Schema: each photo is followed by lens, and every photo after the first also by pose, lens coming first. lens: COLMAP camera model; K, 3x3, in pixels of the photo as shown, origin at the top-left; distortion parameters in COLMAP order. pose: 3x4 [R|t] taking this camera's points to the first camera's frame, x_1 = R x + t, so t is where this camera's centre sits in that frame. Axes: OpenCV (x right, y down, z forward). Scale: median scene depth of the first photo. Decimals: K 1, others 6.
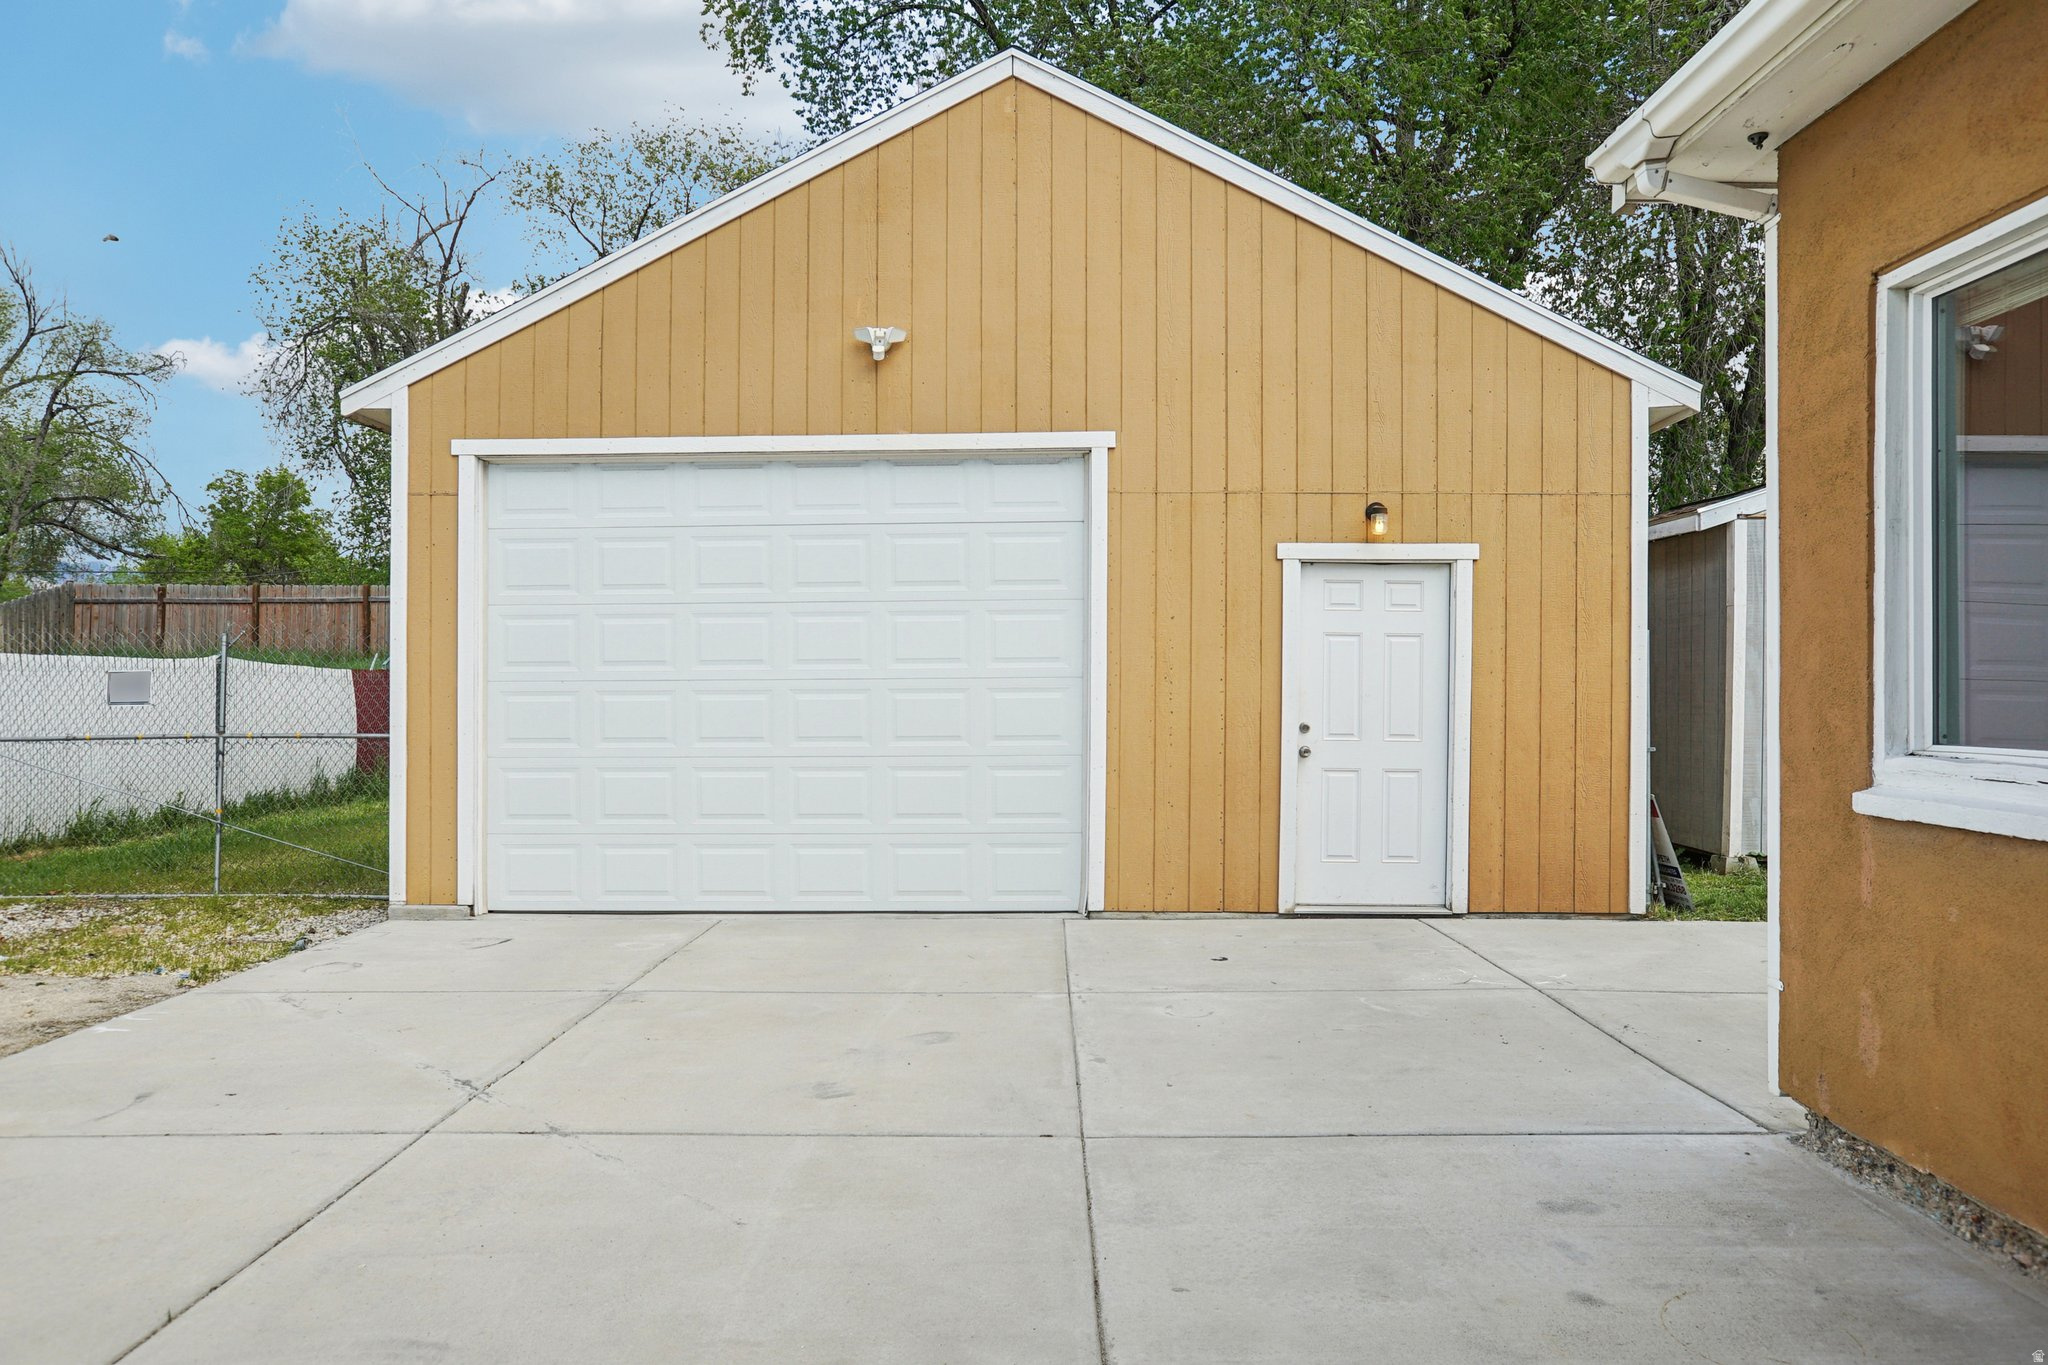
lens RADIAL K [[1287.0, 0, 1040.7], [0, 1287.0, 684.7], [0, 0, 1]] dist [-0.017666, 0.003821]
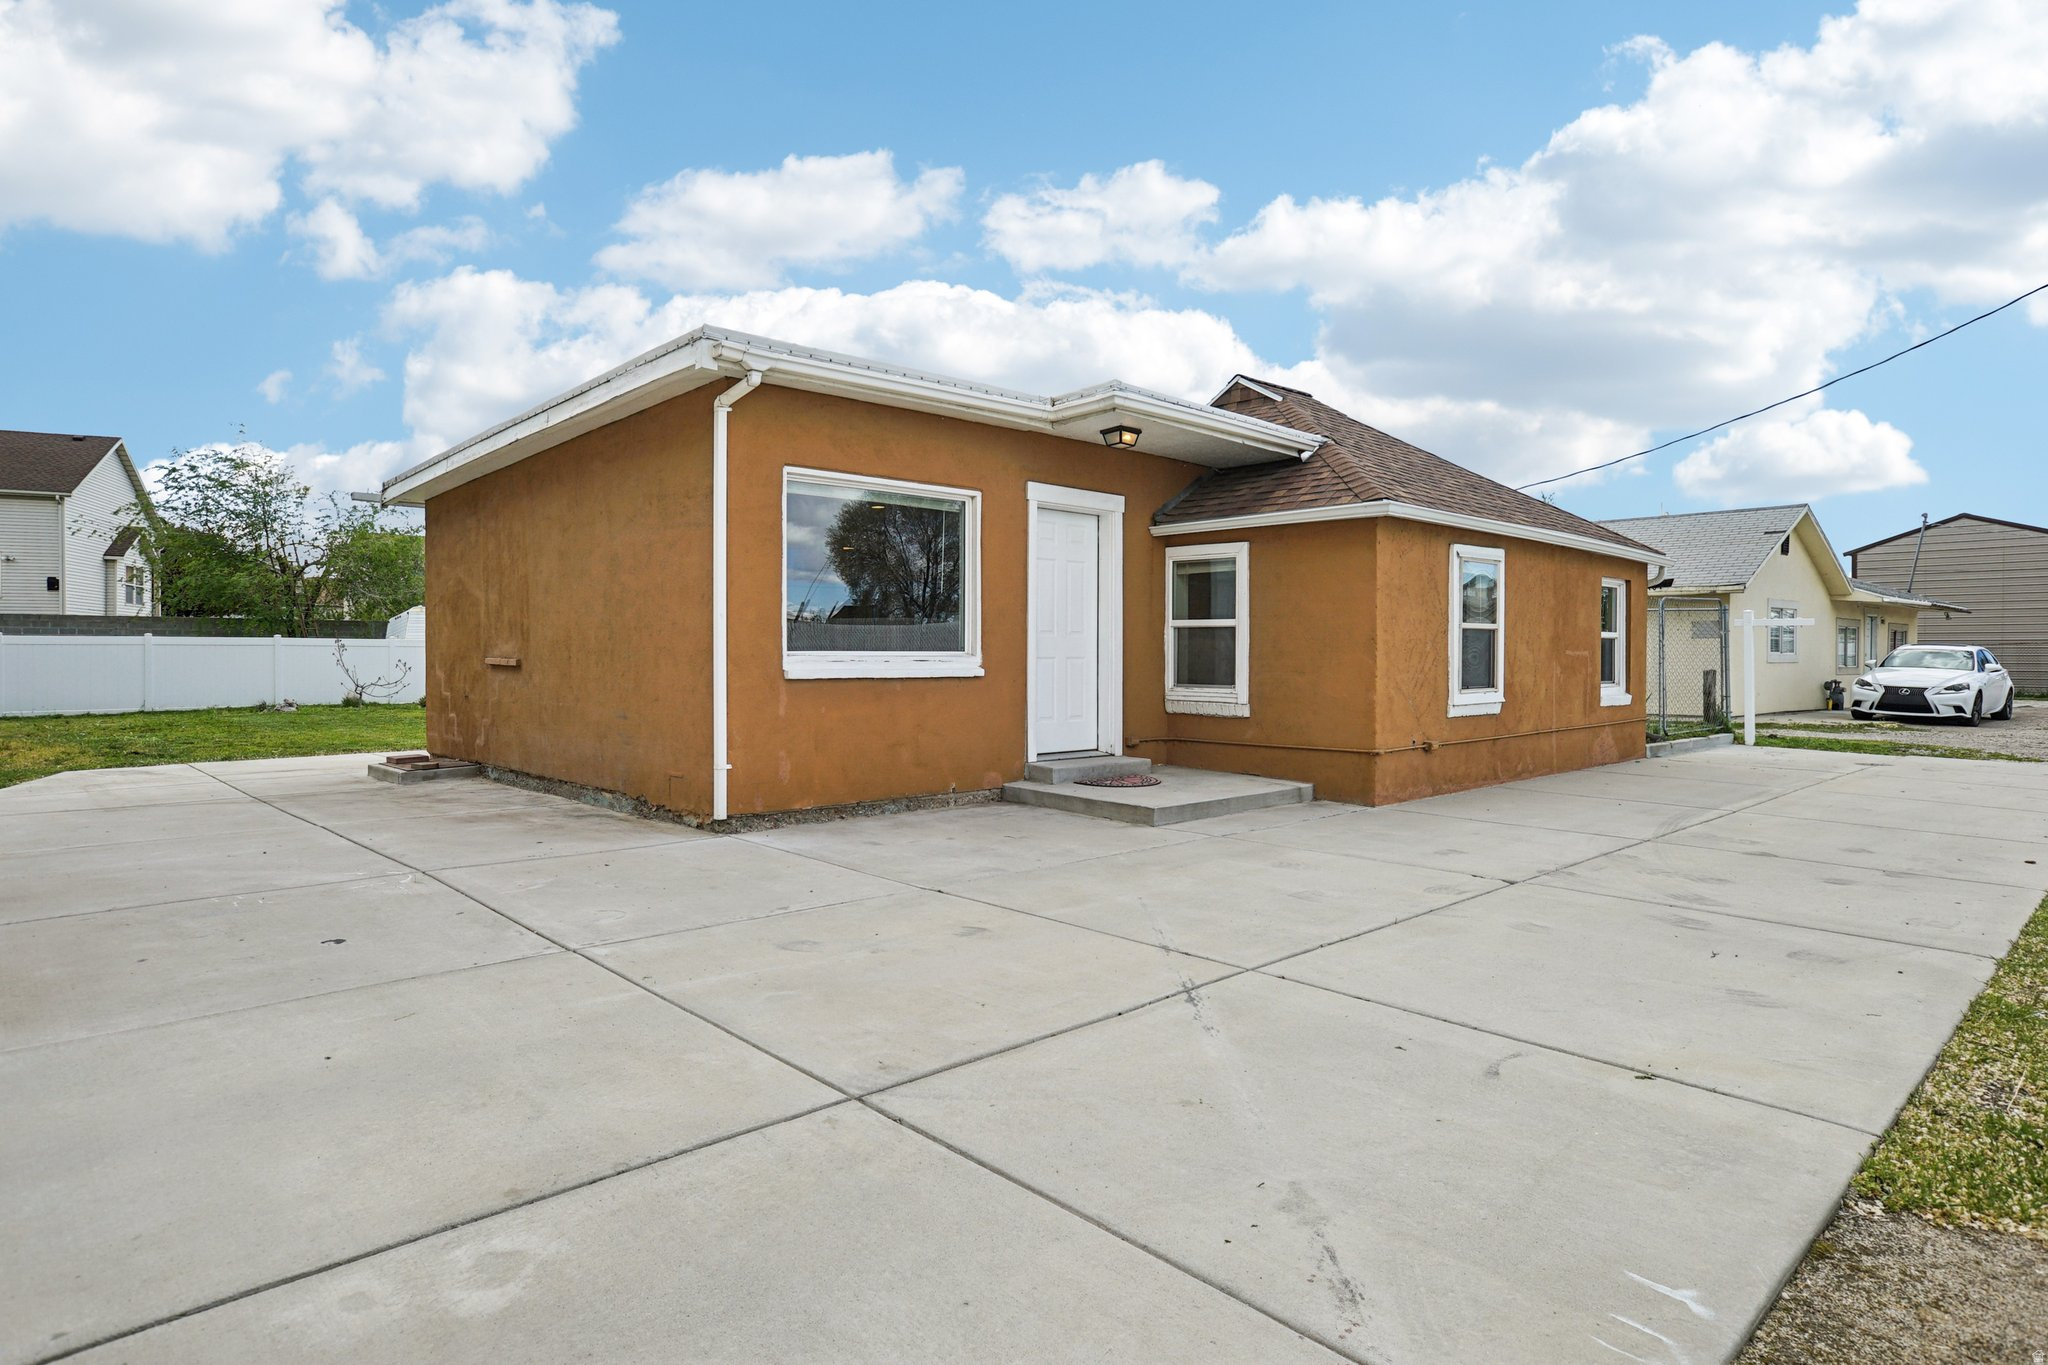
lens RADIAL K [[1096.1, 0, 1035.8], [0, 1096.1, 676.7], [0, 0, 1]] dist [-0.029688, 0.002632]
pose [[-0.680672, -0.023895, 0.732198, -0.556235], [-0.007014, 0.999635, 0.026103, 0.016835], [-0.732555, 0.012632, -0.680591, 0.937745]]
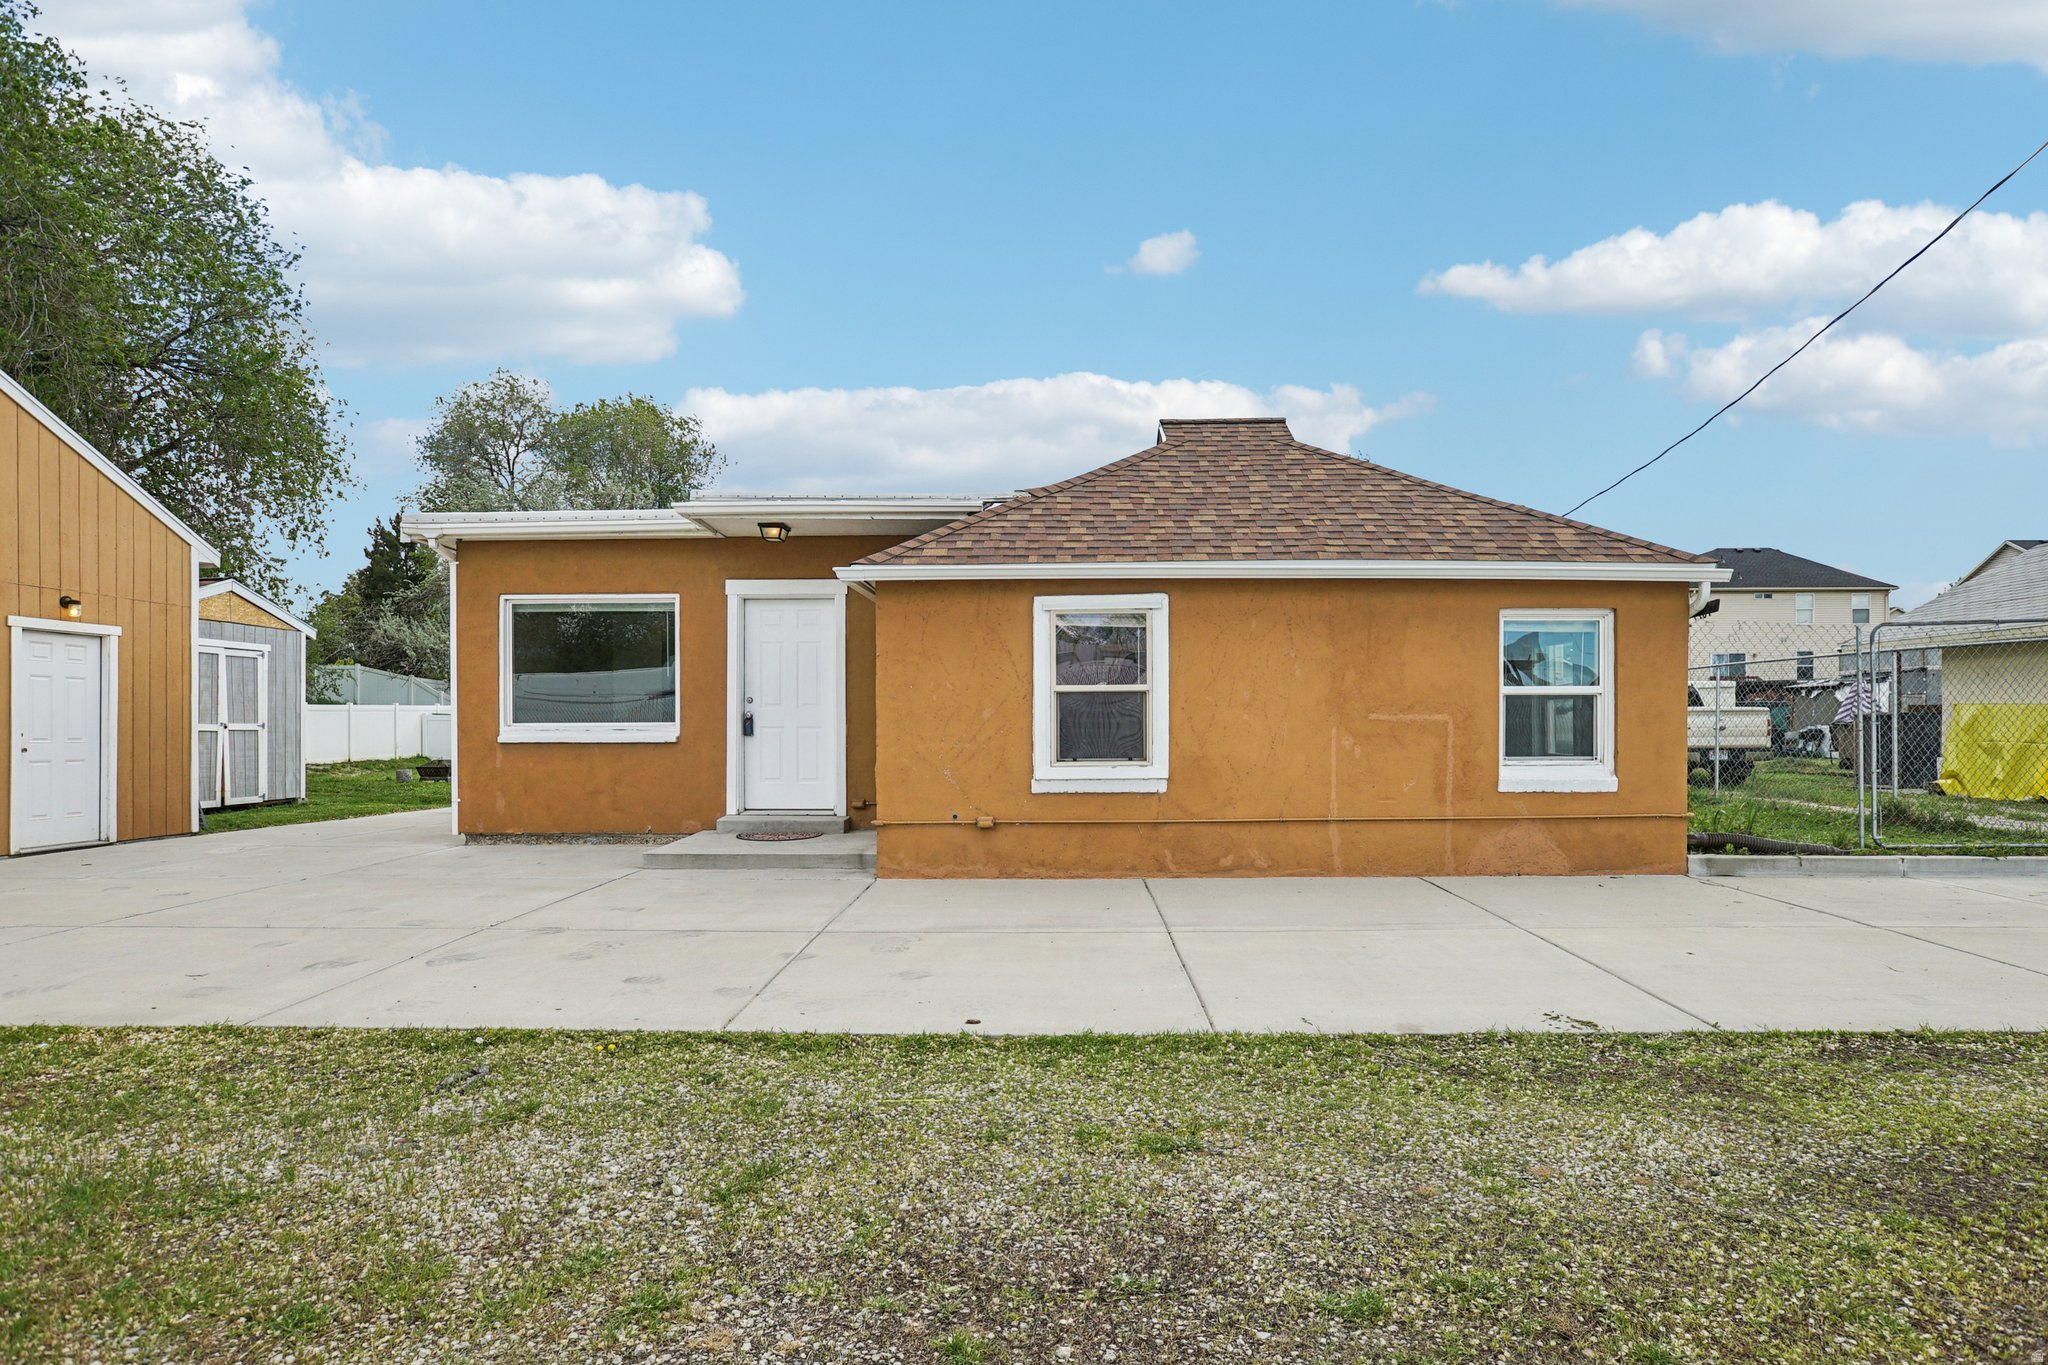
lens RADIAL K [[1096.1, 0, 1044.4], [0, 1096.1, 710.0], [0, 0, 1]] dist [-0.029688, 0.002632]
pose [[0.021281, 0.006062, 0.999755, -1.063840], [0.004113, 0.999973, -0.006151, 0.015792], [-0.999765, 0.004243, 0.021255, -0.265644]]
